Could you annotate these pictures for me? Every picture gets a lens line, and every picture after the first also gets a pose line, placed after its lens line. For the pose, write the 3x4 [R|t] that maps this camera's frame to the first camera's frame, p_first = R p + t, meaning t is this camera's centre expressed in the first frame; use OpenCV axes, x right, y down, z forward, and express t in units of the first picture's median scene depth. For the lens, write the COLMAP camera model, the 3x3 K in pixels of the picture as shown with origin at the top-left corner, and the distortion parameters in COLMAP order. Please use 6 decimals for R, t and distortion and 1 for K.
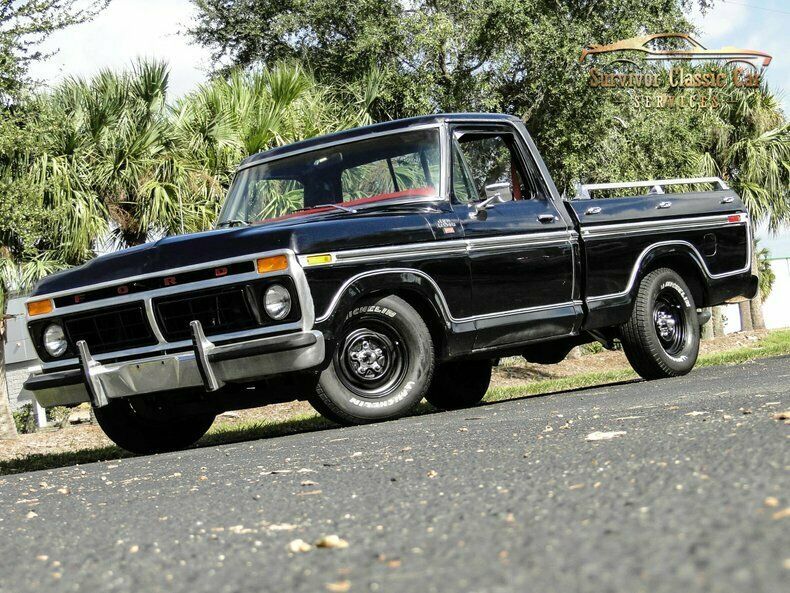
lens RADIAL K [[2134.8, 0, 395.0], [0, 2134.8, 296.5], [0, 0, 1]] dist [0.041029, 0.073108]
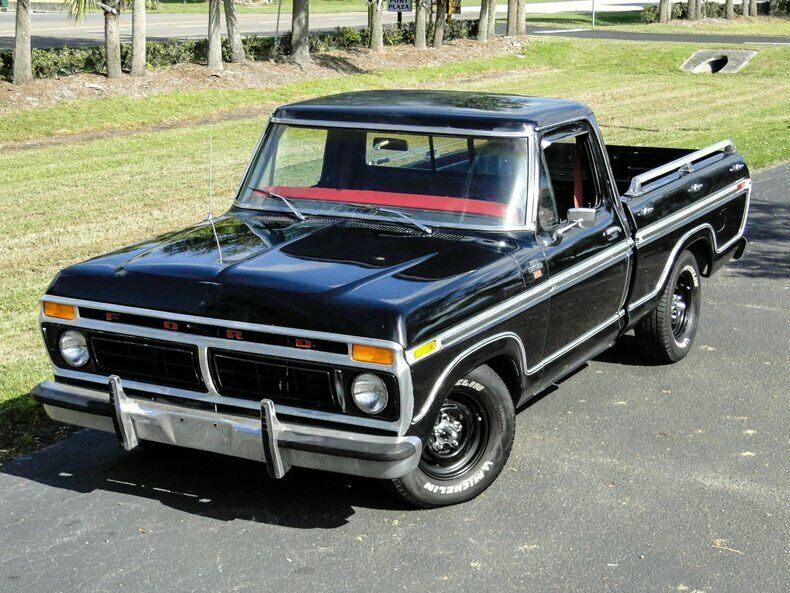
lens RADIAL K [[1564.2, 0, 407.6], [0, 1564.2, 296.0], [0, 0, 1]] dist [0.037349, -0.007792]
pose [[0.979213, 0.098687, 0.177210, -0.145902], [-0.139975, 0.961063, 0.238255, -0.174452], [-0.146797, -0.258107, 0.954898, 0.394631]]
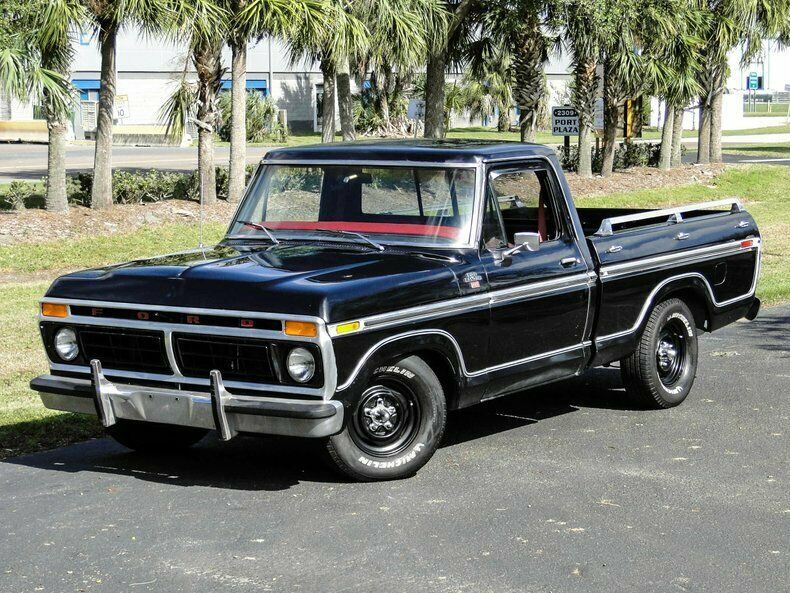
lens RADIAL K [[2134.8, 0, 395.0], [0, 2134.8, 296.5], [0, 0, 1]] dist [0.041029, 0.073108]
pose [[0.991629, 0.121121, 0.044744, -0.056777], [-0.126244, 0.982203, 0.139069, -0.163264], [-0.027104, -0.143554, 0.989271, 0.019222]]
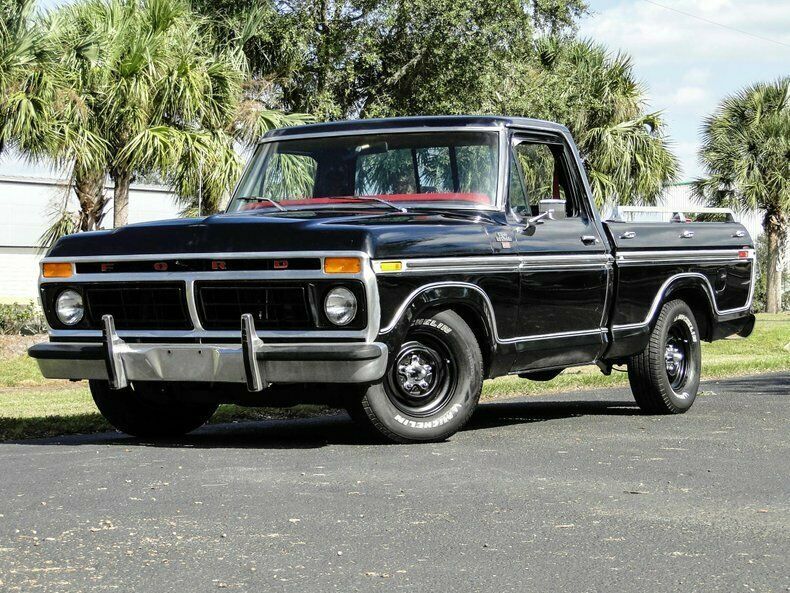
lens RADIAL K [[2134.8, 0, 395.0], [0, 2134.8, 296.5], [0, 0, 1]] dist [0.041029, 0.073108]
pose [[0.984914, 0.127628, 0.116855, -0.133278], [-0.131416, 0.991005, 0.025275, -0.026585], [-0.112579, -0.040250, 0.992827, 0.073613]]
